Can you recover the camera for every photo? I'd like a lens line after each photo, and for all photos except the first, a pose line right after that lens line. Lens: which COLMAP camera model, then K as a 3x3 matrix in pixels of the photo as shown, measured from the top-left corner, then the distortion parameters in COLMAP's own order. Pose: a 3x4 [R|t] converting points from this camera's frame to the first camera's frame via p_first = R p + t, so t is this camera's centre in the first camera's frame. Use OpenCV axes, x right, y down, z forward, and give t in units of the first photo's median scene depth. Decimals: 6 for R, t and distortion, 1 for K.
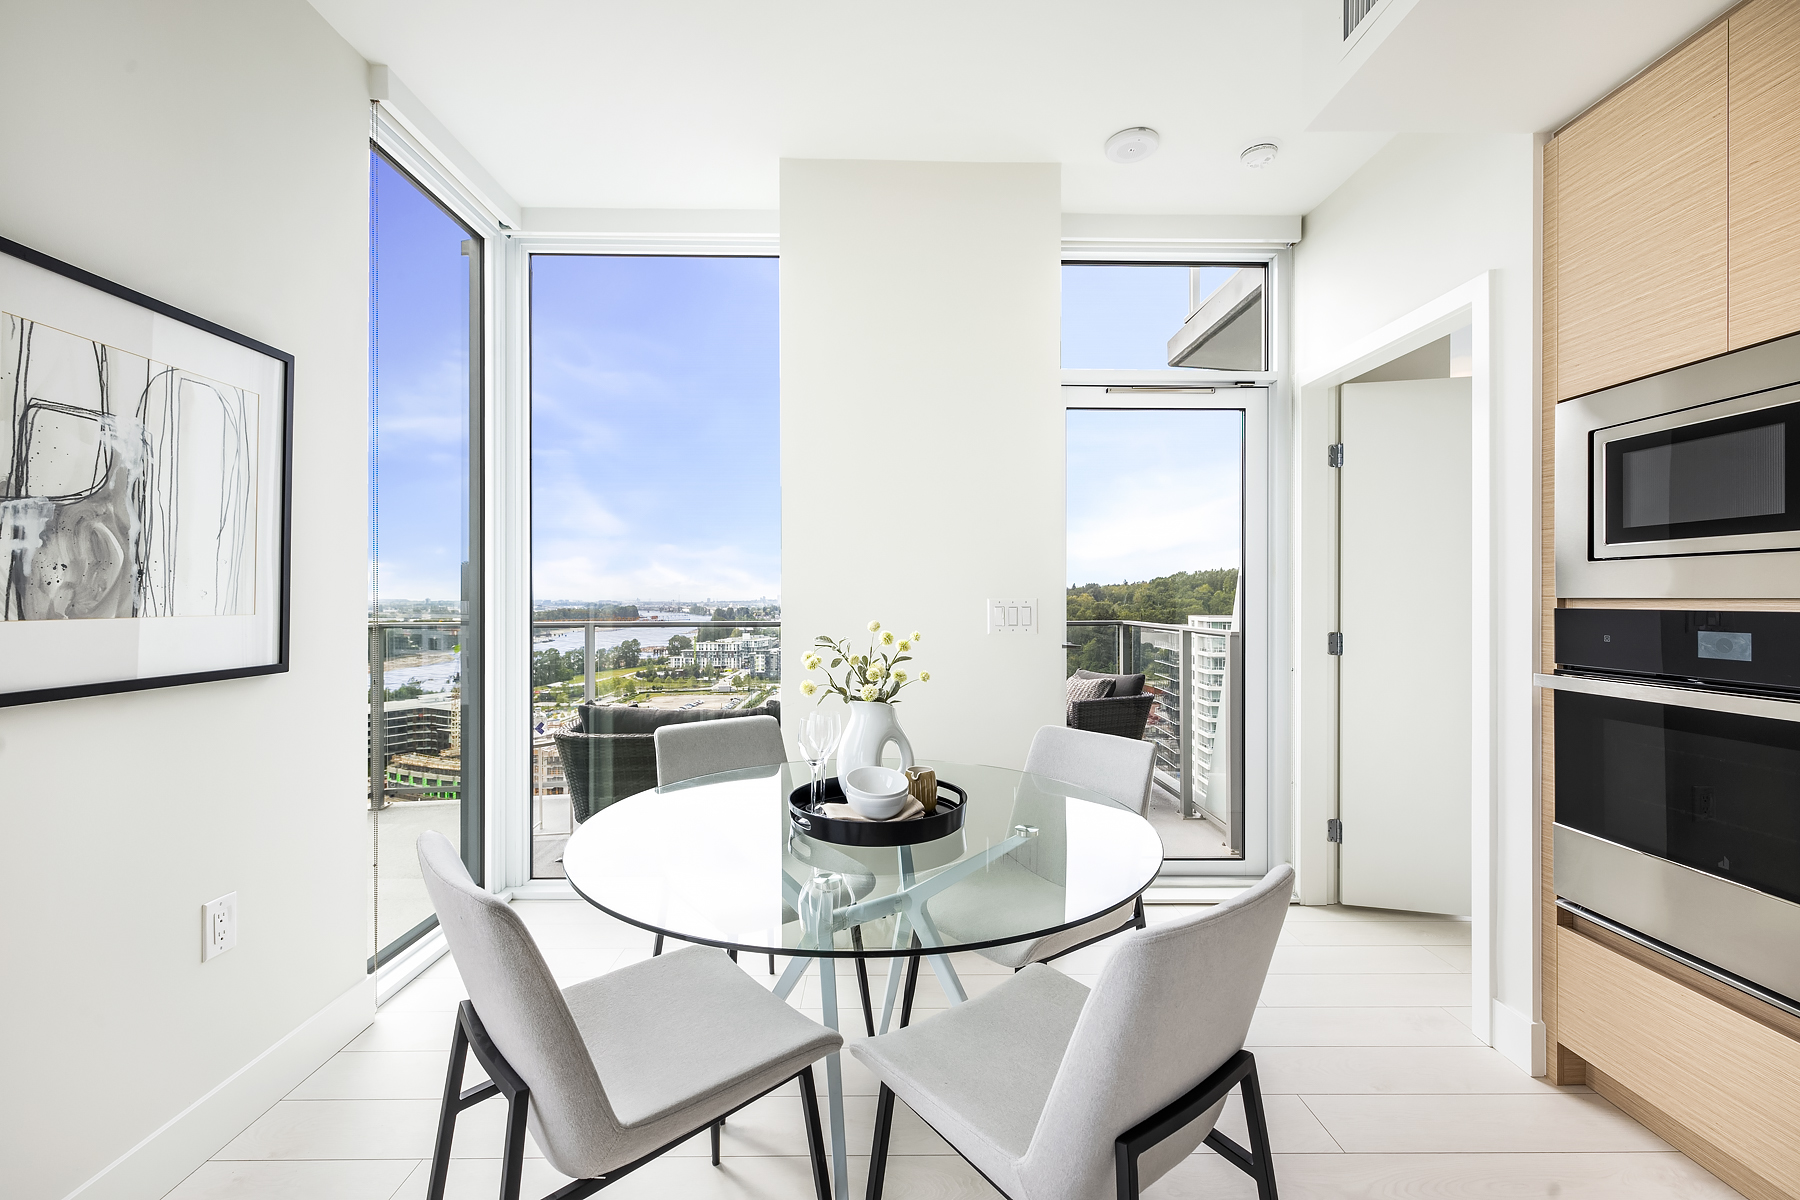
lens RADIAL K [[763.3, 0, 900.0], [0, 763.3, 600.0], [0, 0, 1]] dist [0.000508, 0.000569]
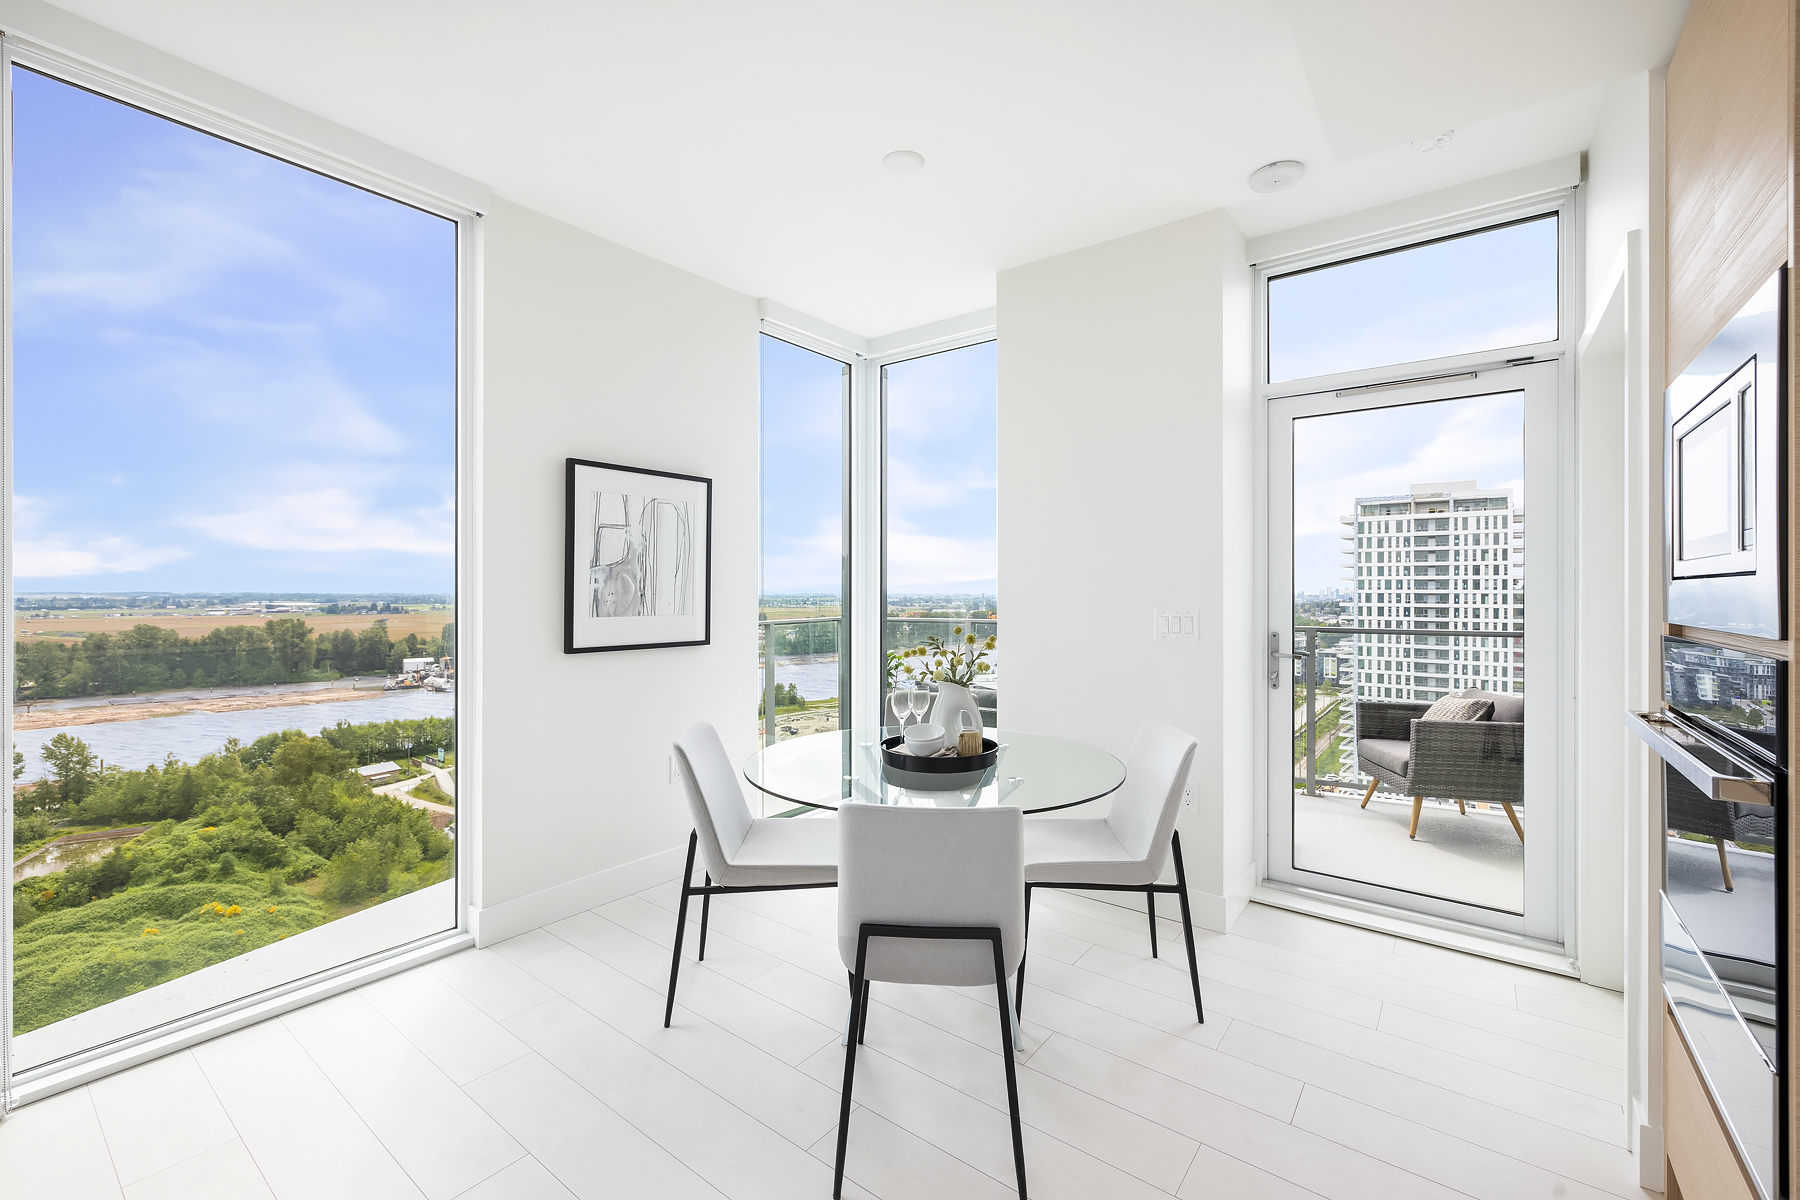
lens RADIAL K [[758.9, 0, 897.0], [0, 758.9, 589.8], [0, 0, 1]] dist [0.001741, 0.000199]
pose [[0.781260, -0.003172, -0.624198, 0.948314], [-0.000992, 0.999980, -0.006323, -0.040166], [0.624205, 0.005559, 0.781241, -0.241211]]
